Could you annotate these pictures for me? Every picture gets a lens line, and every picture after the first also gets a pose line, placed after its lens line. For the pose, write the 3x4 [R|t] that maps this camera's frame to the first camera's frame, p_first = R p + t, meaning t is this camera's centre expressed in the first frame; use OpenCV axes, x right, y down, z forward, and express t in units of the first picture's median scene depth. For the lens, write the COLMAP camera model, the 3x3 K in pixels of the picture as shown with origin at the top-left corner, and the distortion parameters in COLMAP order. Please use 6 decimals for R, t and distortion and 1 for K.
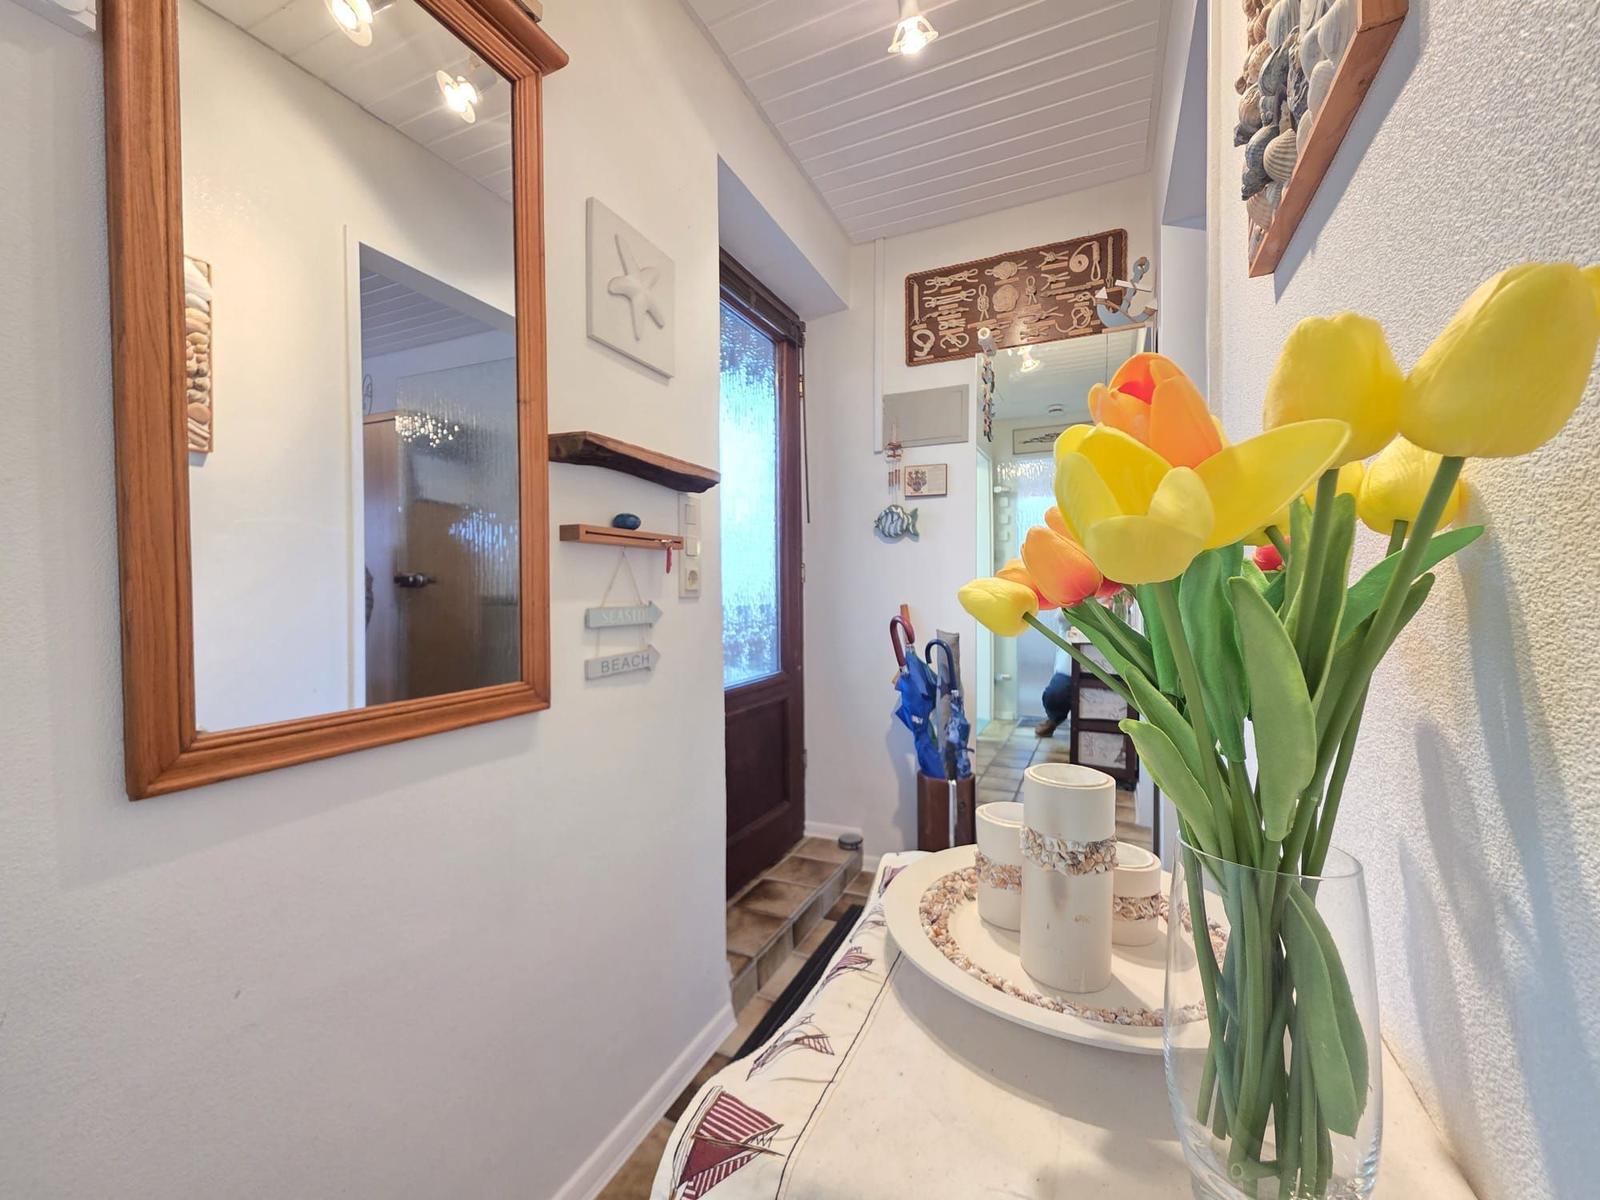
lens RADIAL K [[627.1, 0, 806.4], [0, 627.1, 595.1], [0, 0, 1]] dist [-0.000156, 0.000004]
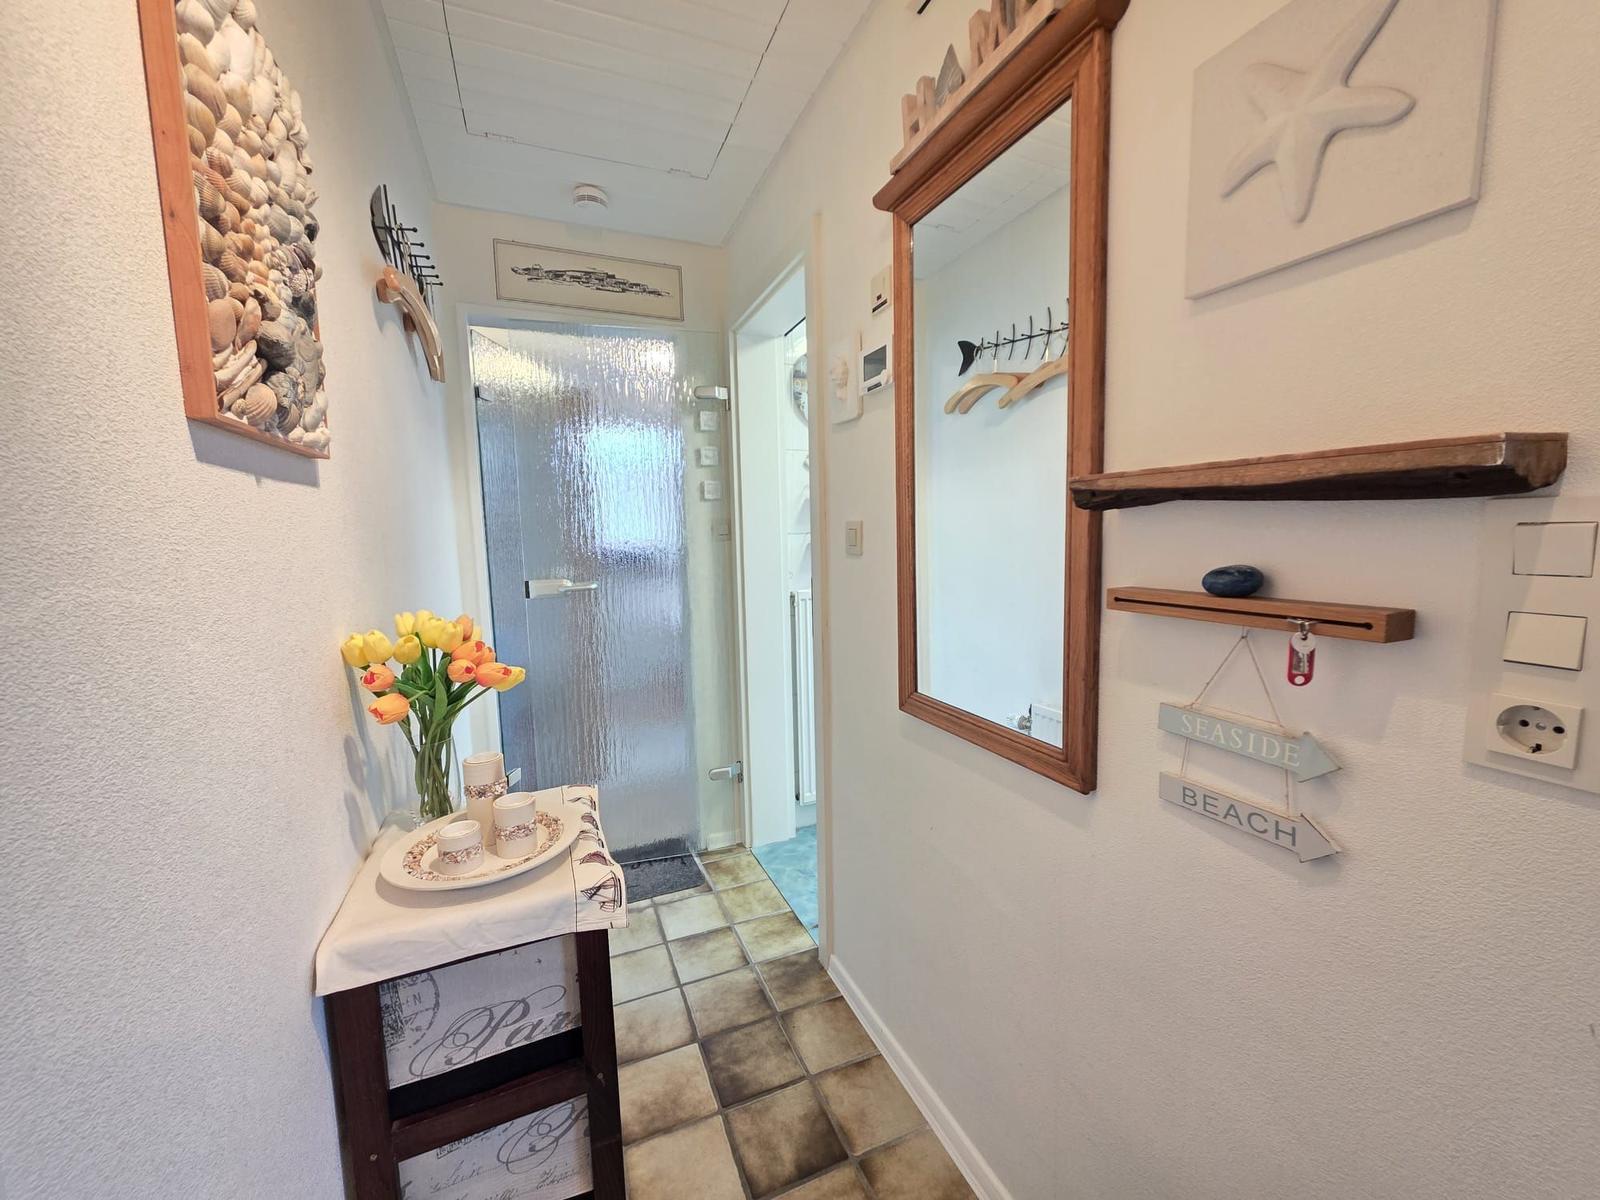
lens RADIAL K [[627.1, 0, 806.4], [0, 627.1, 595.1], [0, 0, 1]] dist [-0.000156, 0.000004]
pose [[-0.661866, 0.095773, -0.743479, 0.413368], [0.019029, 0.993632, 0.111056, -0.175974], [0.749381, 0.059357, -0.659473, 1.088333]]
